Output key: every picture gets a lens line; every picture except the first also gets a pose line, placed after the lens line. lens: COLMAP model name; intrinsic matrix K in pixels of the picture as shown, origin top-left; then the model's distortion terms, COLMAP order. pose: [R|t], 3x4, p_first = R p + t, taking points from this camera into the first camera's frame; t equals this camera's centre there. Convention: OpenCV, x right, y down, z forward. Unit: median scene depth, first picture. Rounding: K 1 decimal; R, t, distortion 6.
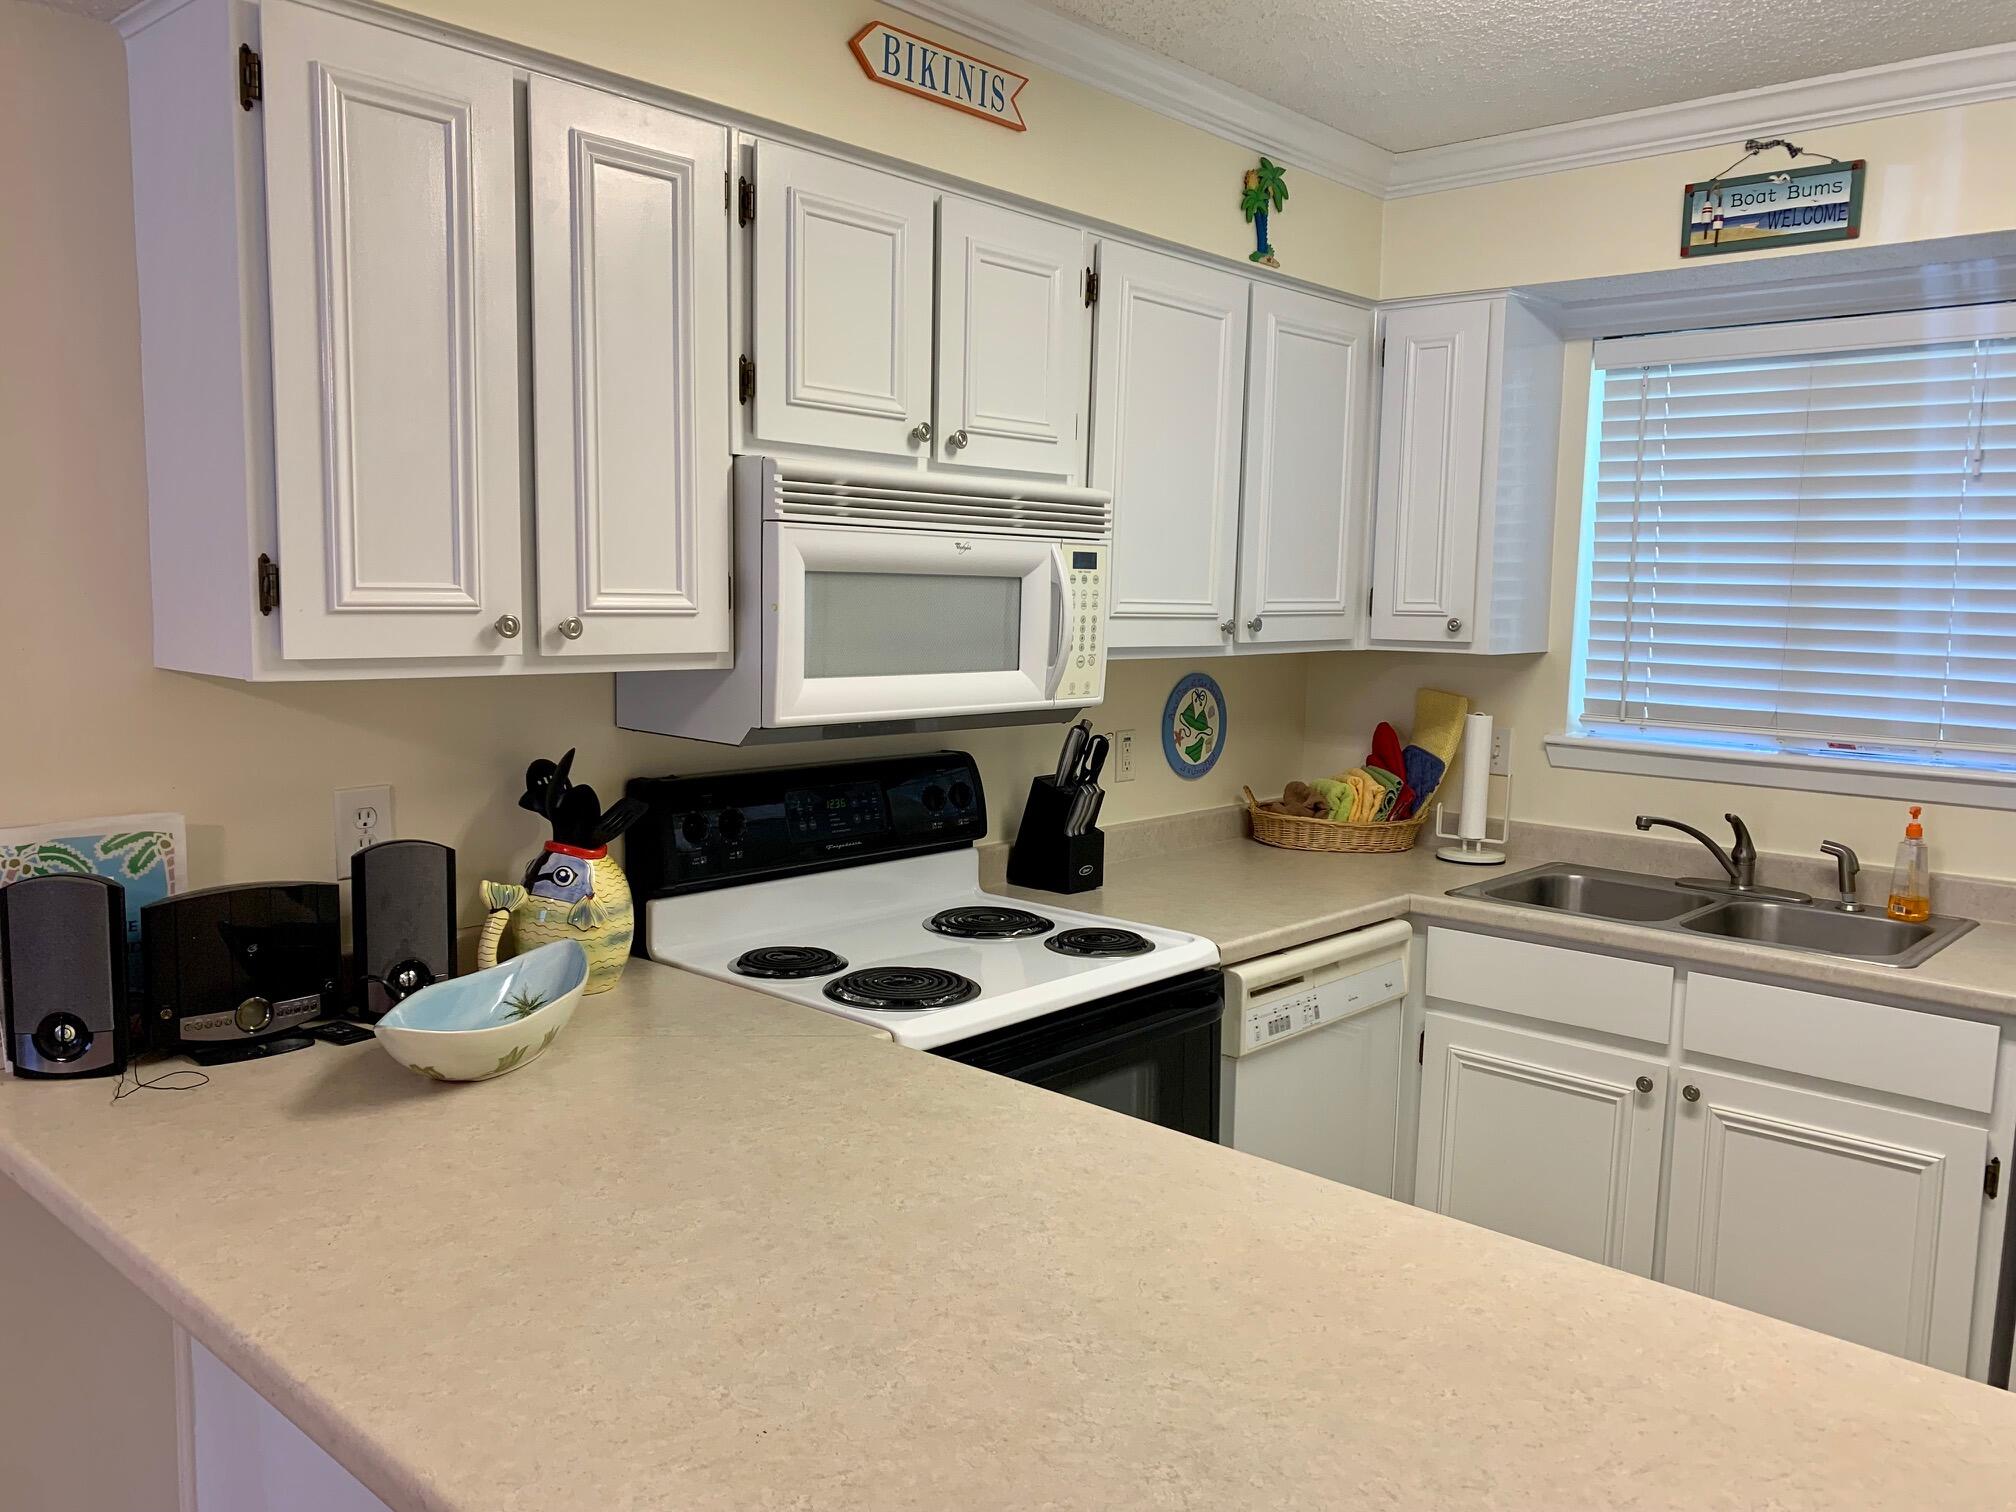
lens RADIAL K [[1586.3, 0, 1005.4], [0, 1586.3, 758.0], [0, 0, 1]] dist [-0.037360, 0.081271]
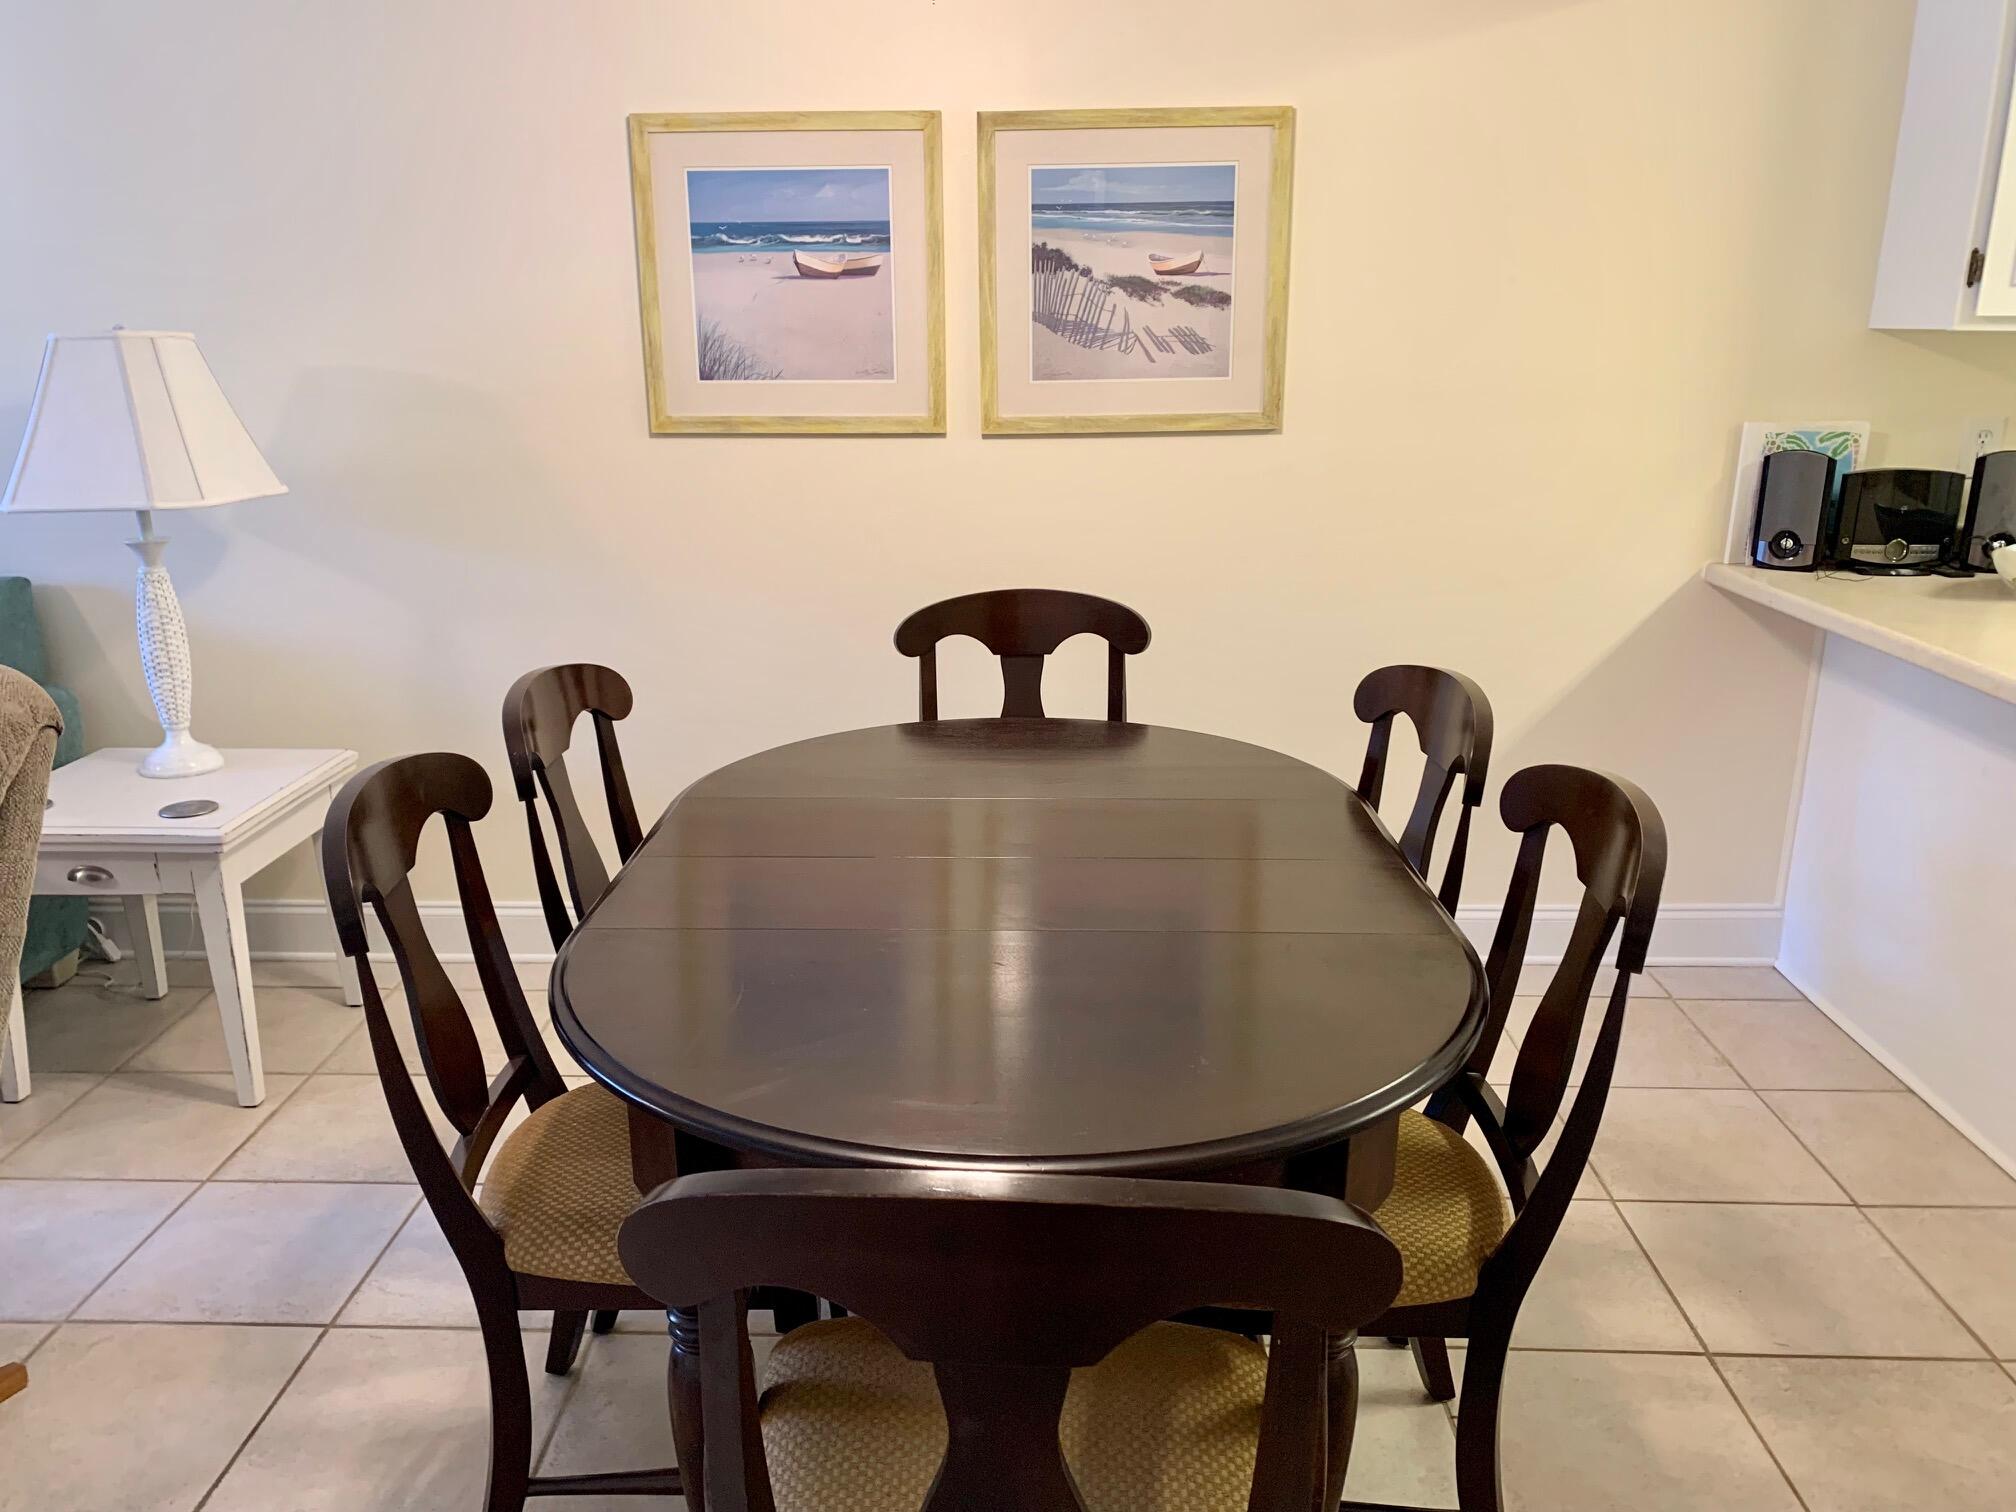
lens RADIAL K [[1586.3, 0, 1006.3], [0, 1586.3, 763.3], [0, 0, 1]] dist [-0.037360, 0.081271]
pose [[0.667496, 0.193063, -0.719150, 0.124659], [-0.078693, 0.978684, 0.189697, 0.145309], [0.740444, -0.070030, 0.668460, -0.791564]]
